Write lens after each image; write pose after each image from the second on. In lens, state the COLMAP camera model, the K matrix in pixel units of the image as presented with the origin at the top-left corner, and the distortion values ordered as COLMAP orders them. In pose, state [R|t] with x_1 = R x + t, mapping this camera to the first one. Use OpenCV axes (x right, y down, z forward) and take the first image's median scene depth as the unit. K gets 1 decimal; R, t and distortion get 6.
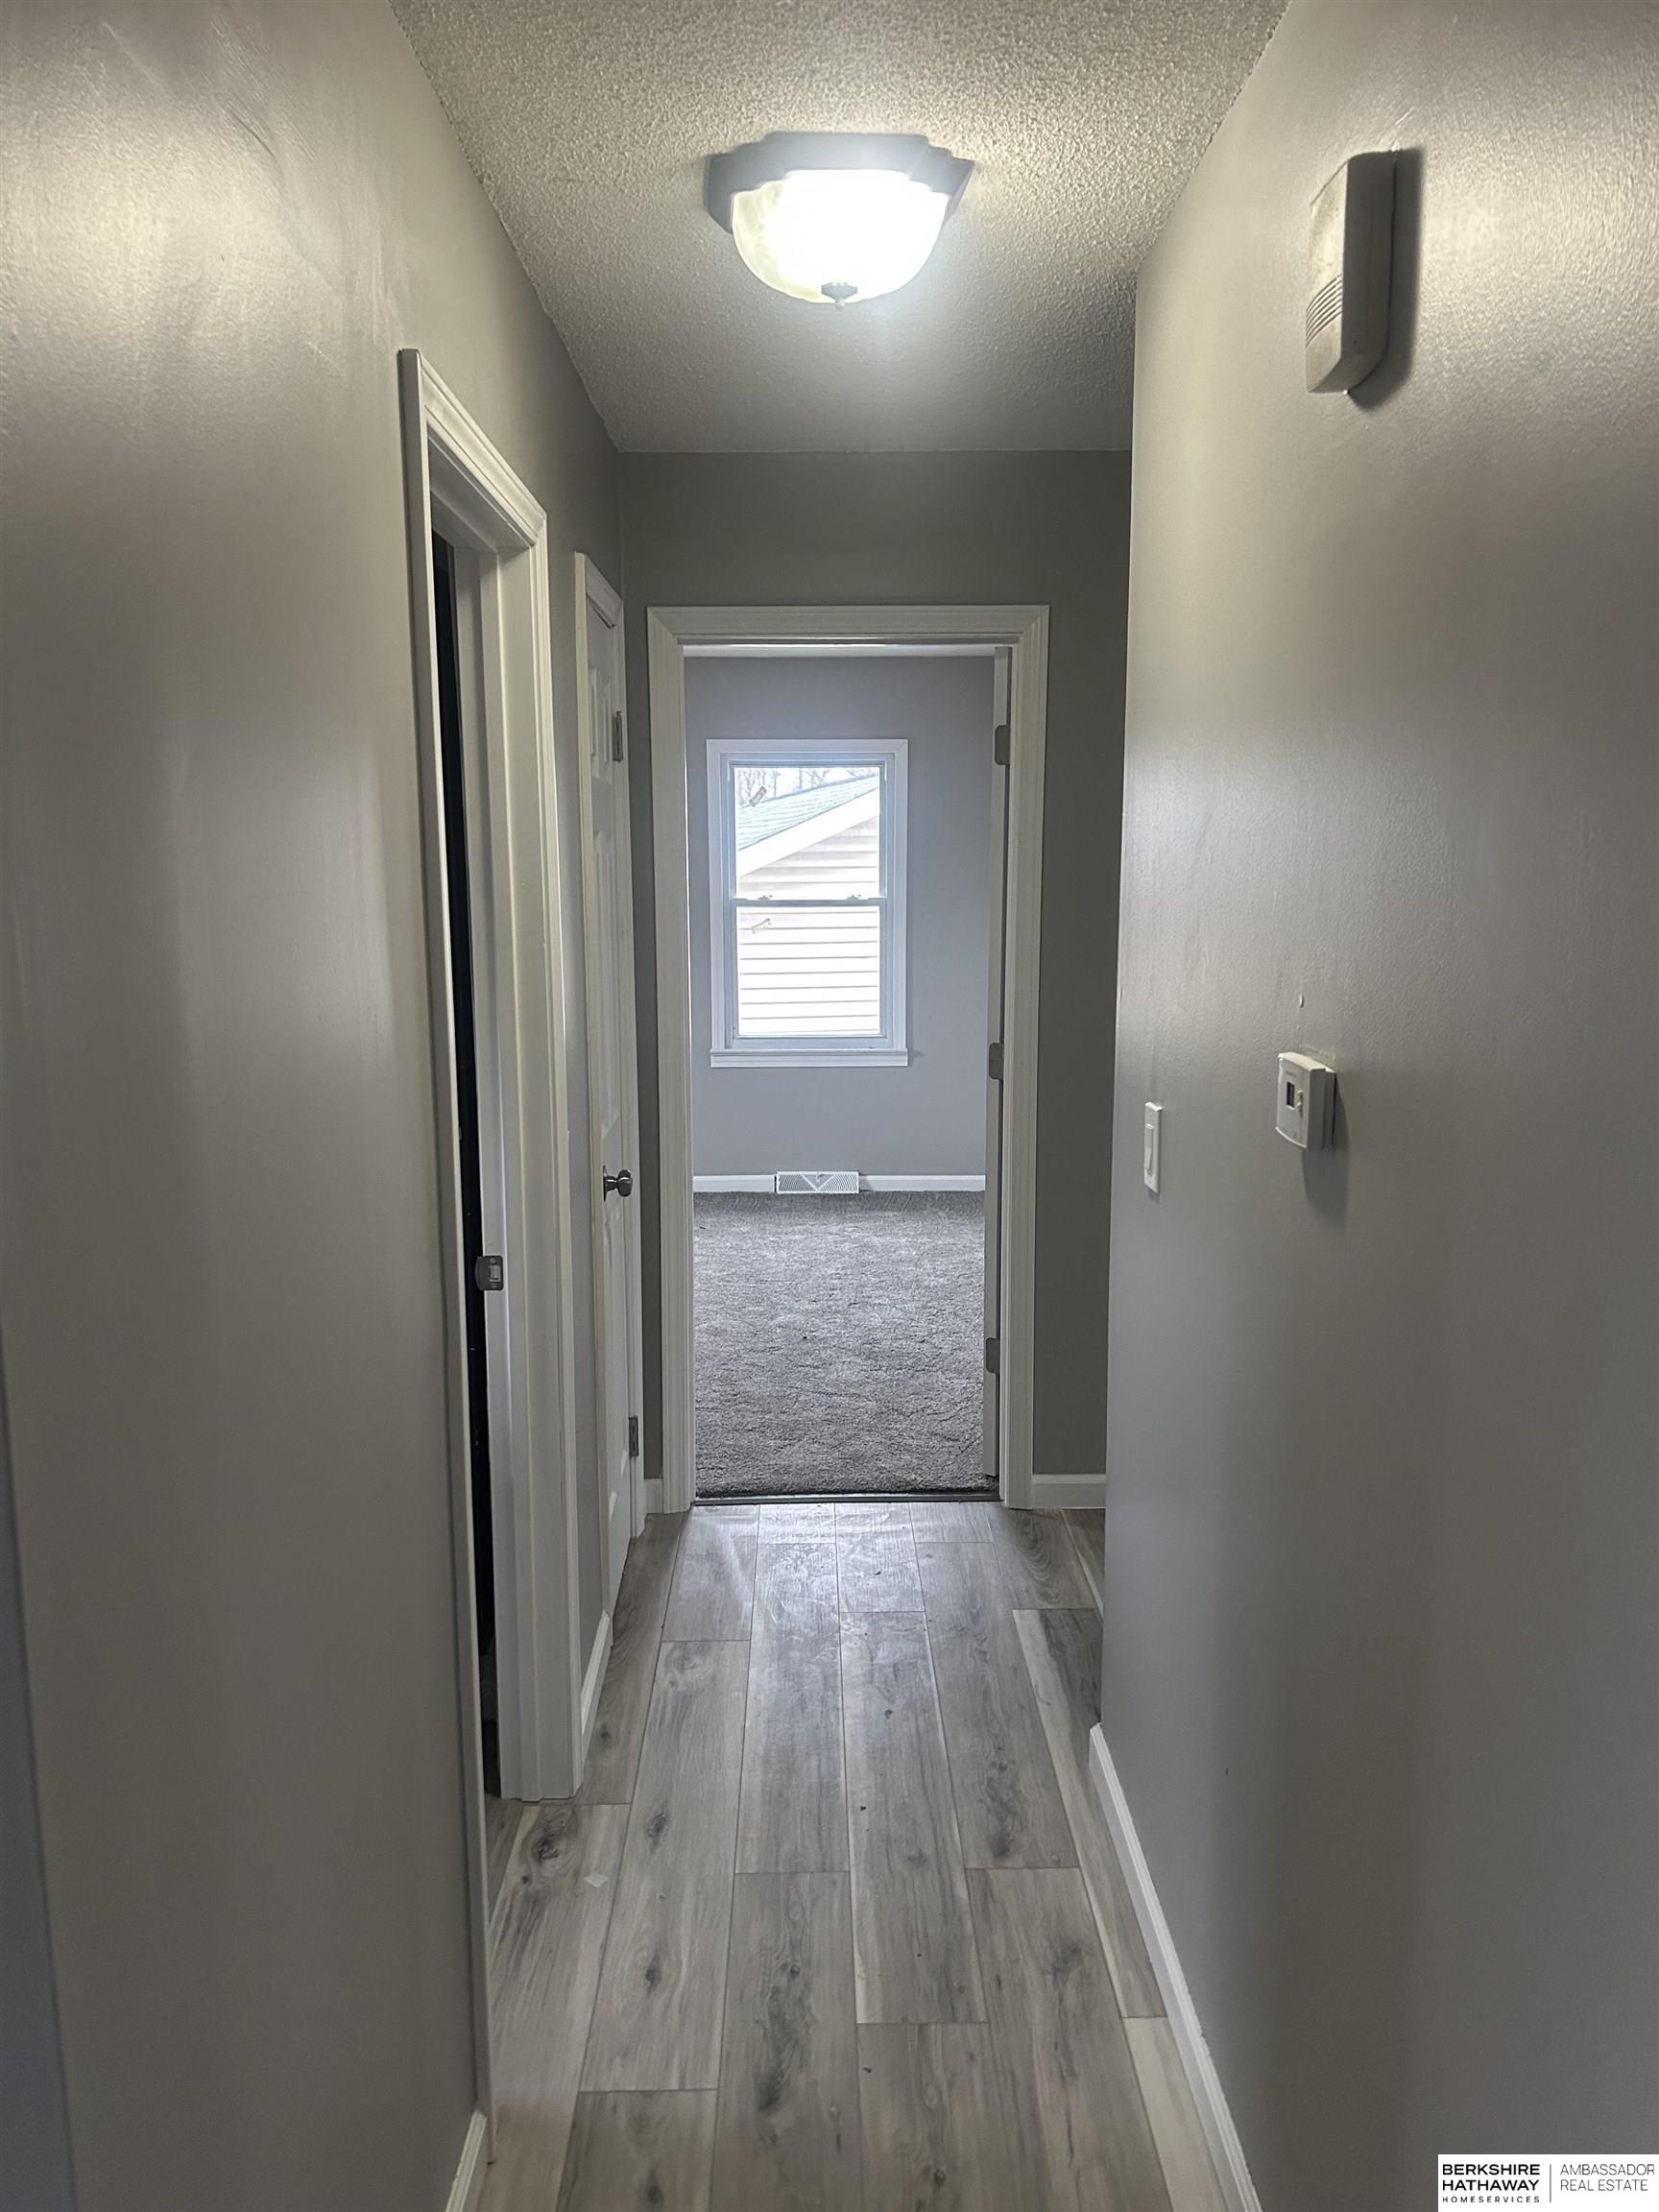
lens RADIAL K [[1658.0, 0, 838.6], [0, 1658.0, 1108.3], [0, 0, 1]] dist [0.056373, -0.061448]
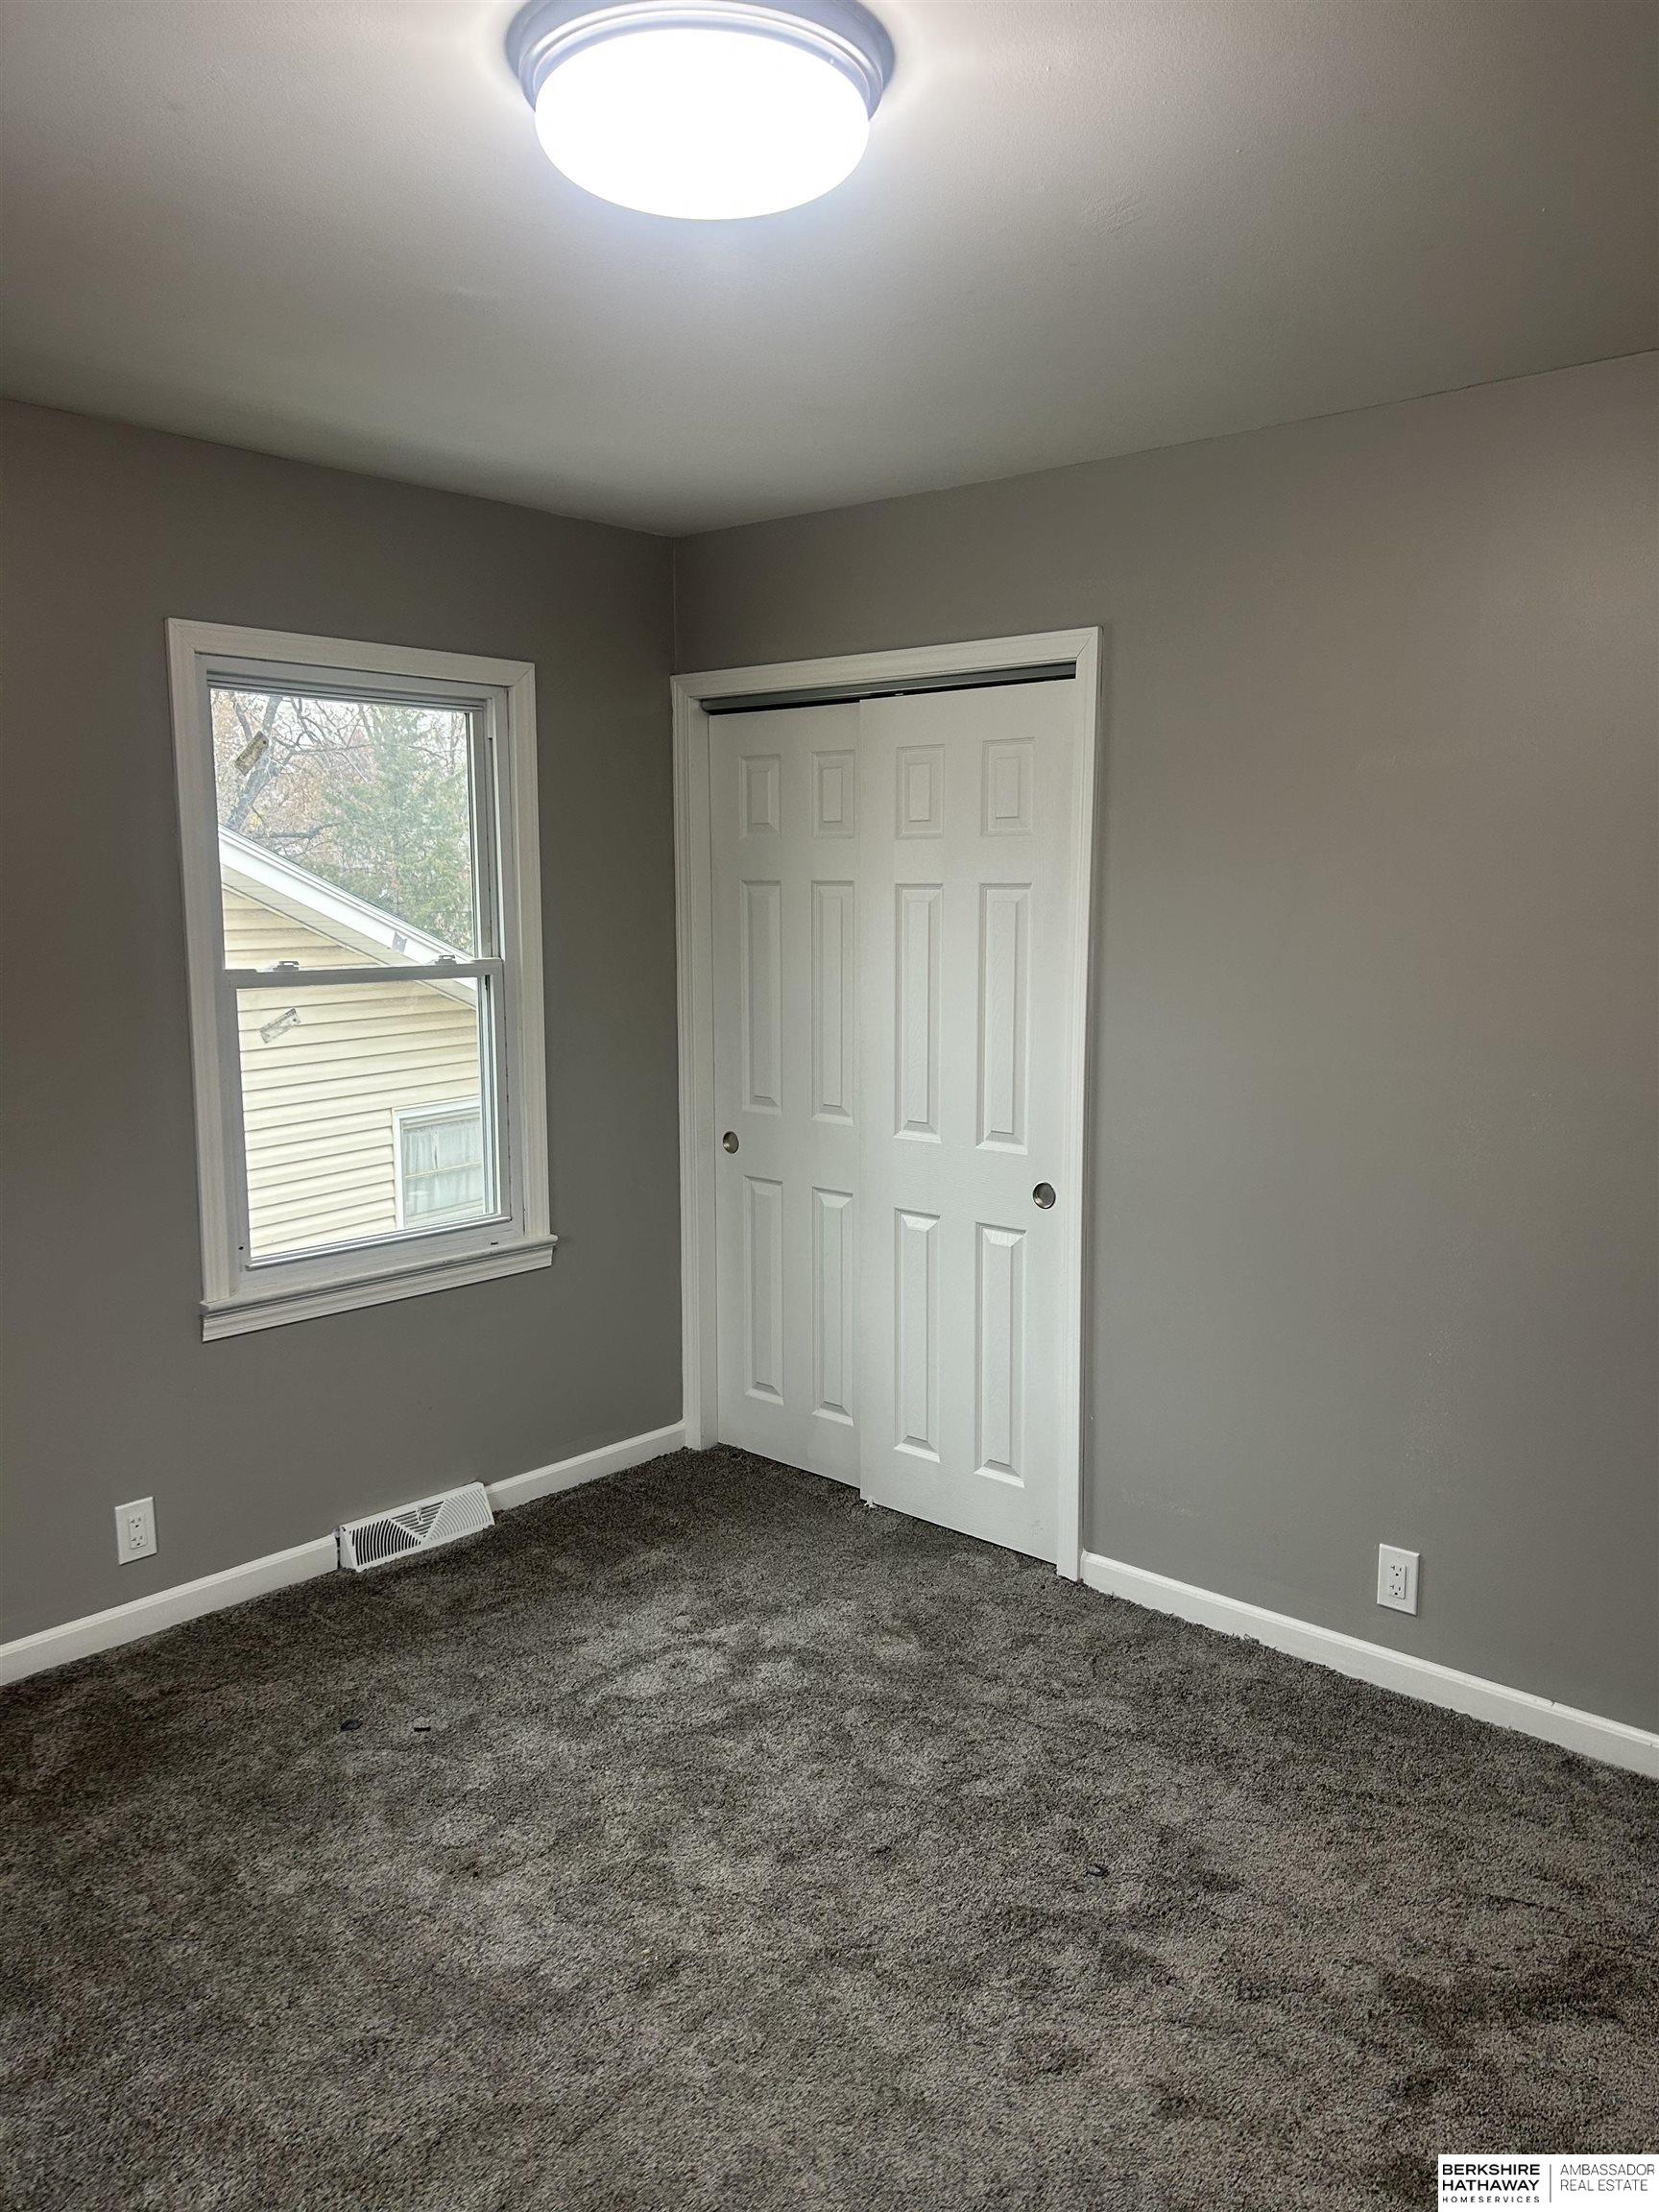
lens RADIAL K [[1626.4, 0, 822.8], [0, 1626.4, 1112.0], [0, 0, 1]] dist [0.158130, -0.343064]
pose [[0.681300, -0.094055, 0.725937, -0.286083], [0.103020, 0.994161, 0.032121, -0.085114], [-0.724719, 0.052901, 0.687011, 0.568296]]
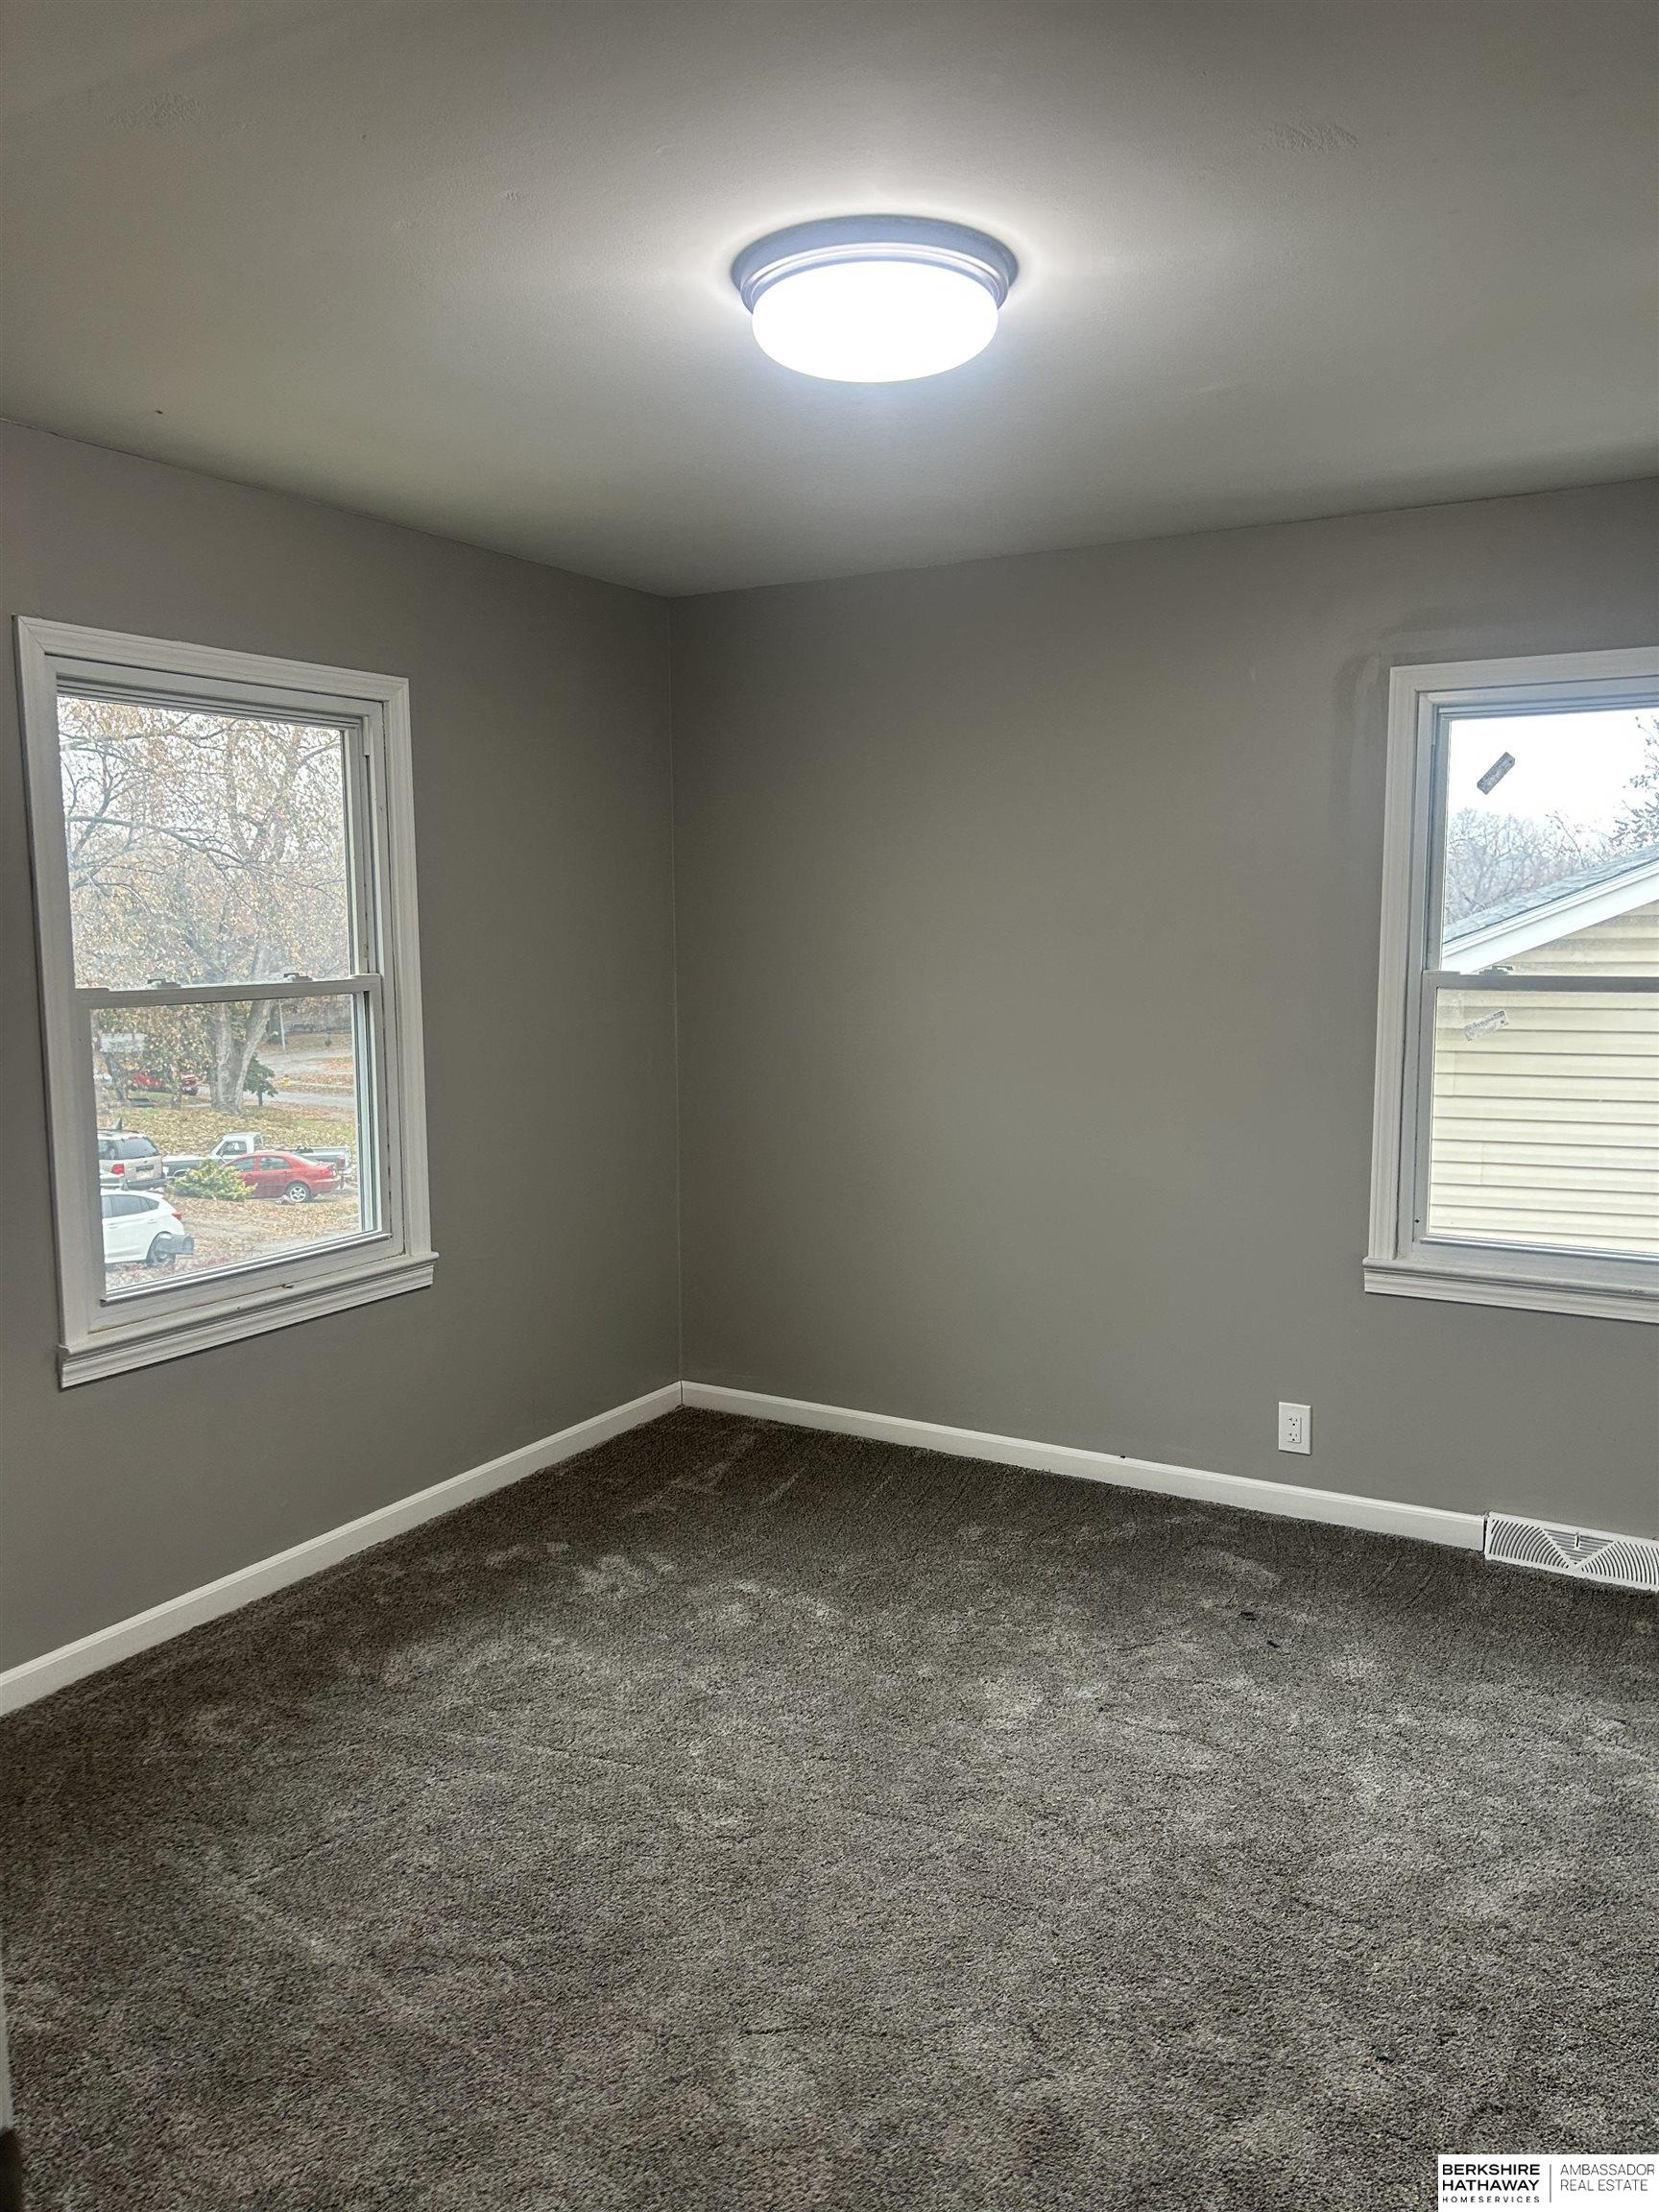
lens RADIAL K [[1658.0, 0, 838.6], [0, 1658.0, 1108.3], [0, 0, 1]] dist [0.056373, -0.061448]
pose [[0.856170, 0.060692, -0.513117, 0.047363], [-0.076718, 0.997002, -0.010082, -0.064985], [0.510967, 0.047998, 0.858259, 0.464922]]
